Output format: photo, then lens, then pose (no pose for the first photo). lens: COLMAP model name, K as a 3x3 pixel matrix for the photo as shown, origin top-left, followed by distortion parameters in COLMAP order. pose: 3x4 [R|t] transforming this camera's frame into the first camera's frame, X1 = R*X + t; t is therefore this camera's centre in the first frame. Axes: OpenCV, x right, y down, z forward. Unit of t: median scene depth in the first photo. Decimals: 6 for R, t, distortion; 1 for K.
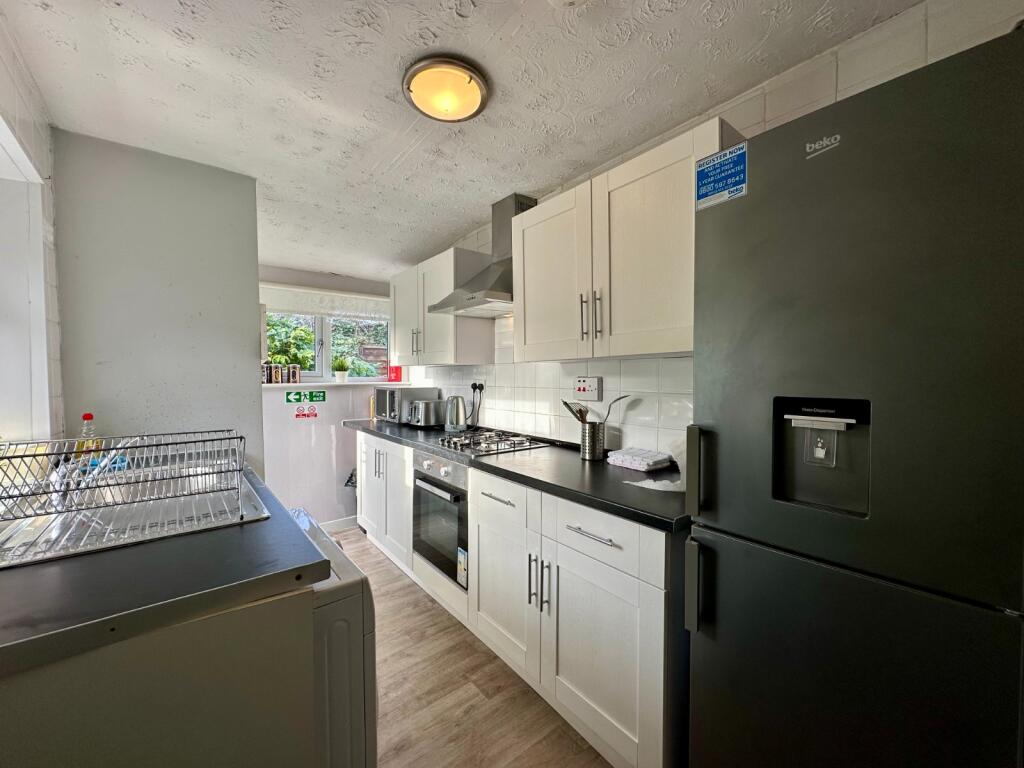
lens RADIAL K [[407.0, 0, 508.8], [0, 407.0, 383.5], [0, 0, 1]] dist [-0.005768, 0.001536]
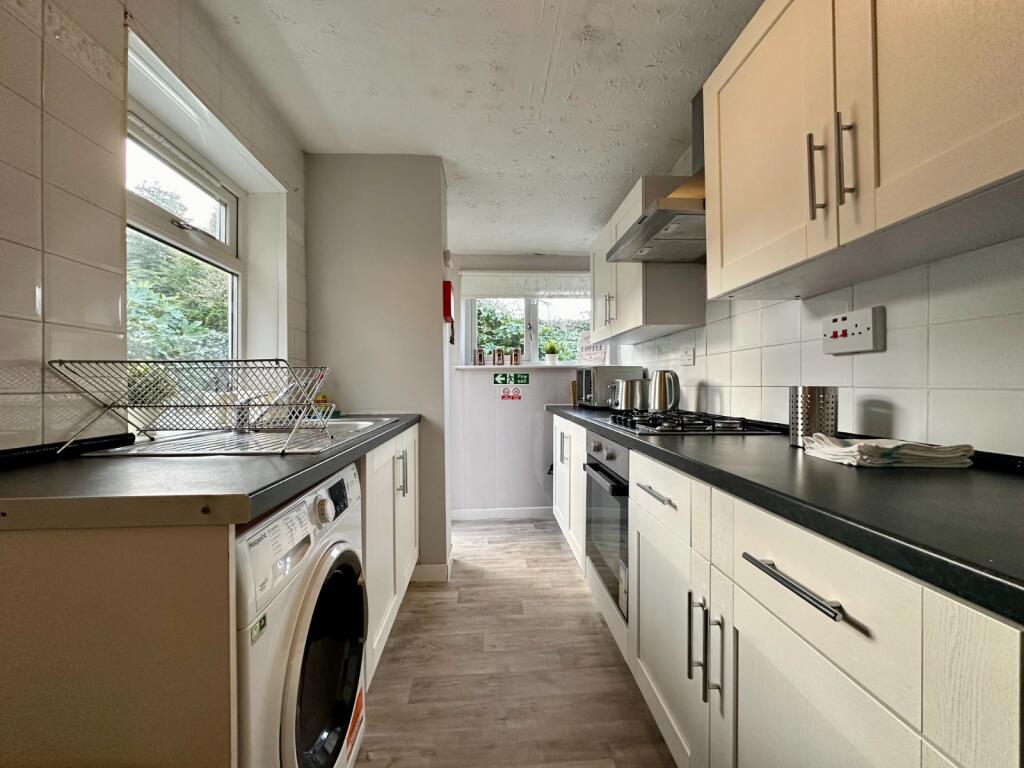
lens RADIAL K [[407.0, 0, 512.5], [0, 407.0, 383.8], [0, 0, 1]] dist [-0.005768, 0.001536]
pose [[0.817950, -0.003066, -0.575282, 0.131895], [-0.009327, 0.999784, -0.018590, 0.099287], [0.575214, 0.020571, 0.817744, 0.274312]]
